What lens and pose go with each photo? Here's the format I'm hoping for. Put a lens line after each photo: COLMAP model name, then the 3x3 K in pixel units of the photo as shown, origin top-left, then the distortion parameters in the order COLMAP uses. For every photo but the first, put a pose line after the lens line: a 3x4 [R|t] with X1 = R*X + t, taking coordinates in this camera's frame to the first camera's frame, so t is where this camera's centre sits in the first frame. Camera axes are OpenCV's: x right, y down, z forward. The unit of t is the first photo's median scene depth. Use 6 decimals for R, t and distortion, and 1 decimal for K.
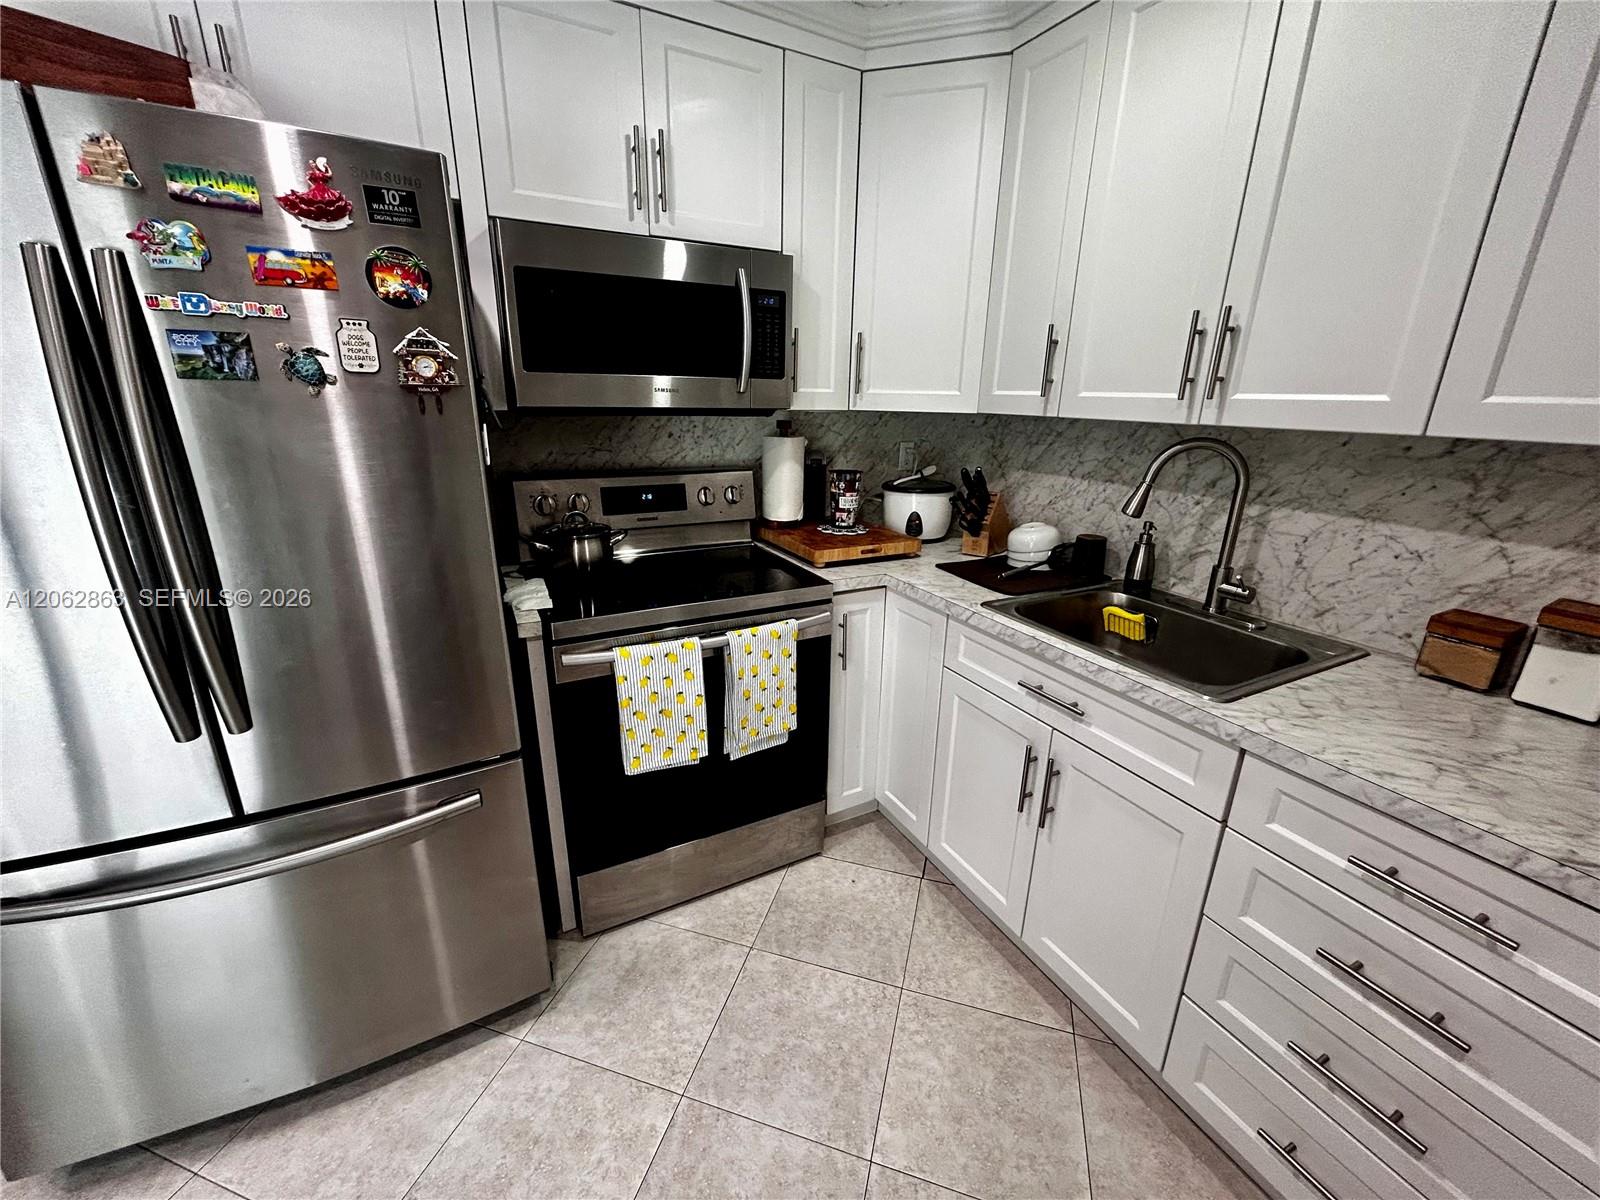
lens RADIAL K [[650.9, 0, 802.4], [0, 650.9, 600.6], [0, 0, 1]] dist [0.001640, 0.001269]
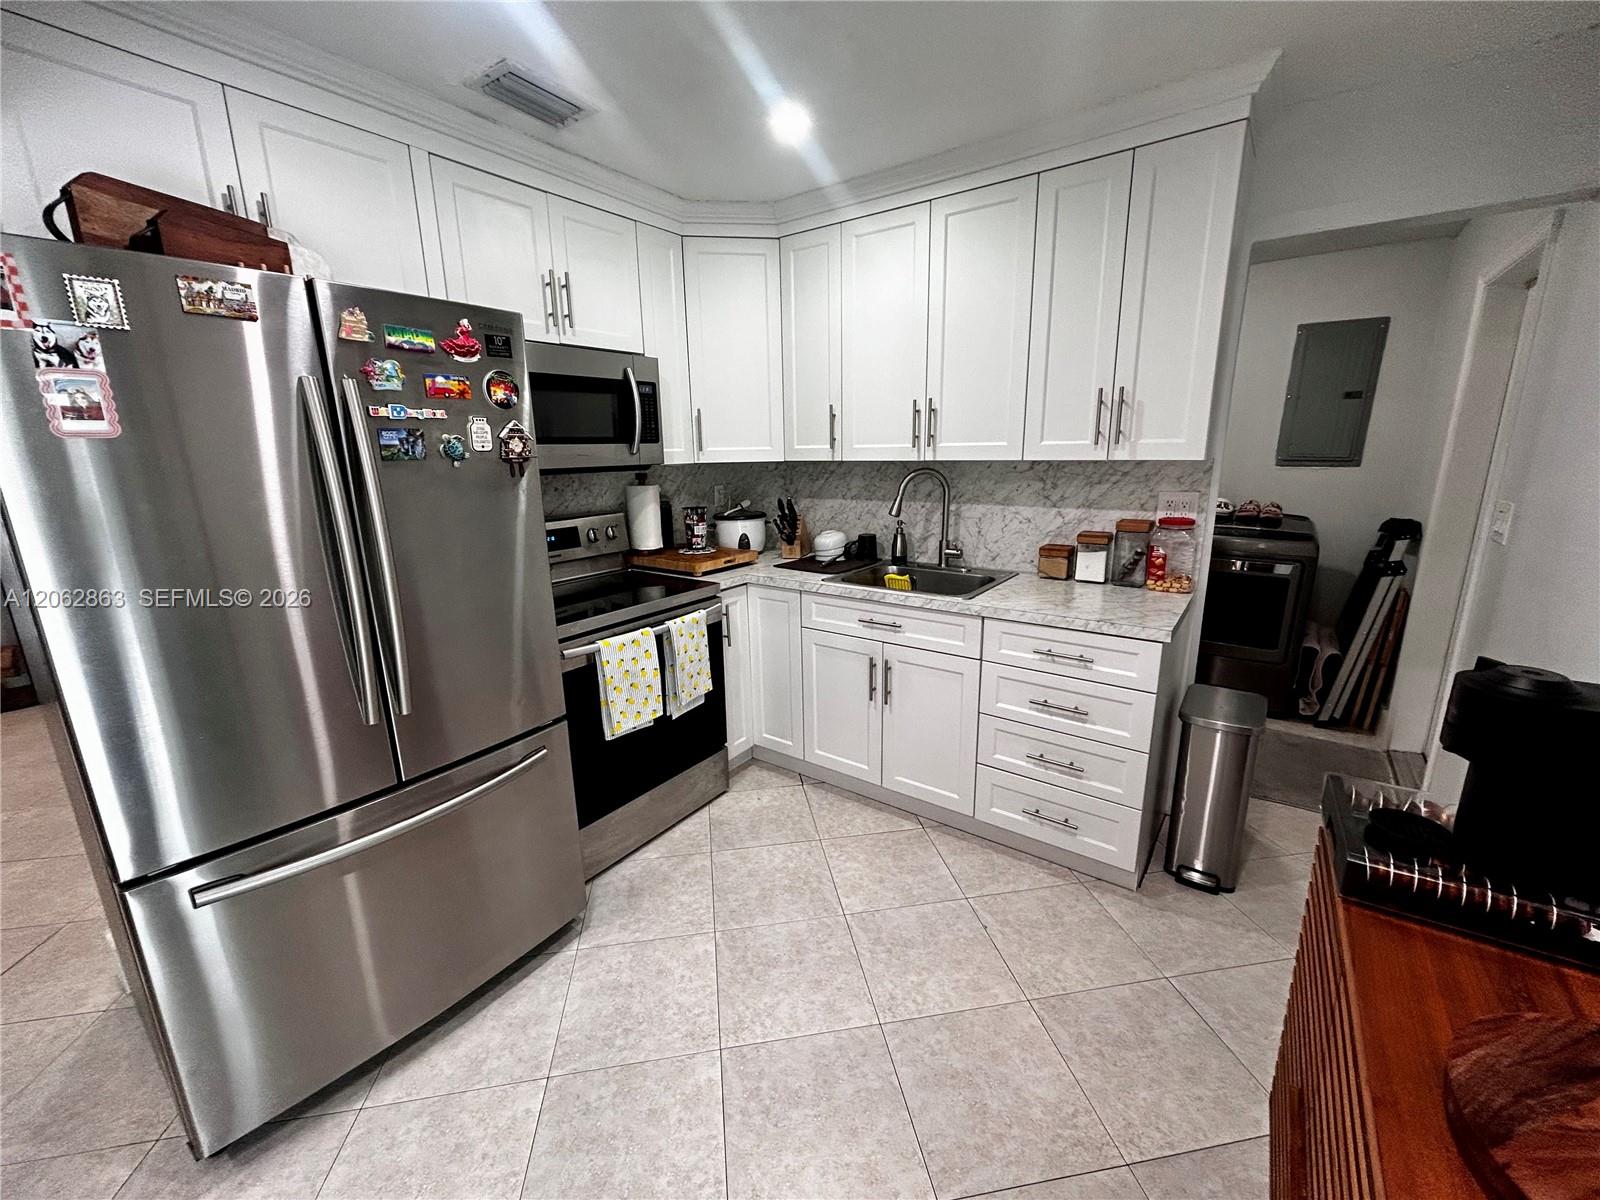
lens RADIAL K [[650.9, 0, 802.4], [0, 650.9, 600.6], [0, 0, 1]] dist [0.001640, 0.001269]
pose [[0.895956, -0.136860, 0.422530, -0.419371], [0.168151, 0.985048, -0.037492, 0.100833], [-0.411081, 0.104640, 0.905573, -0.373343]]
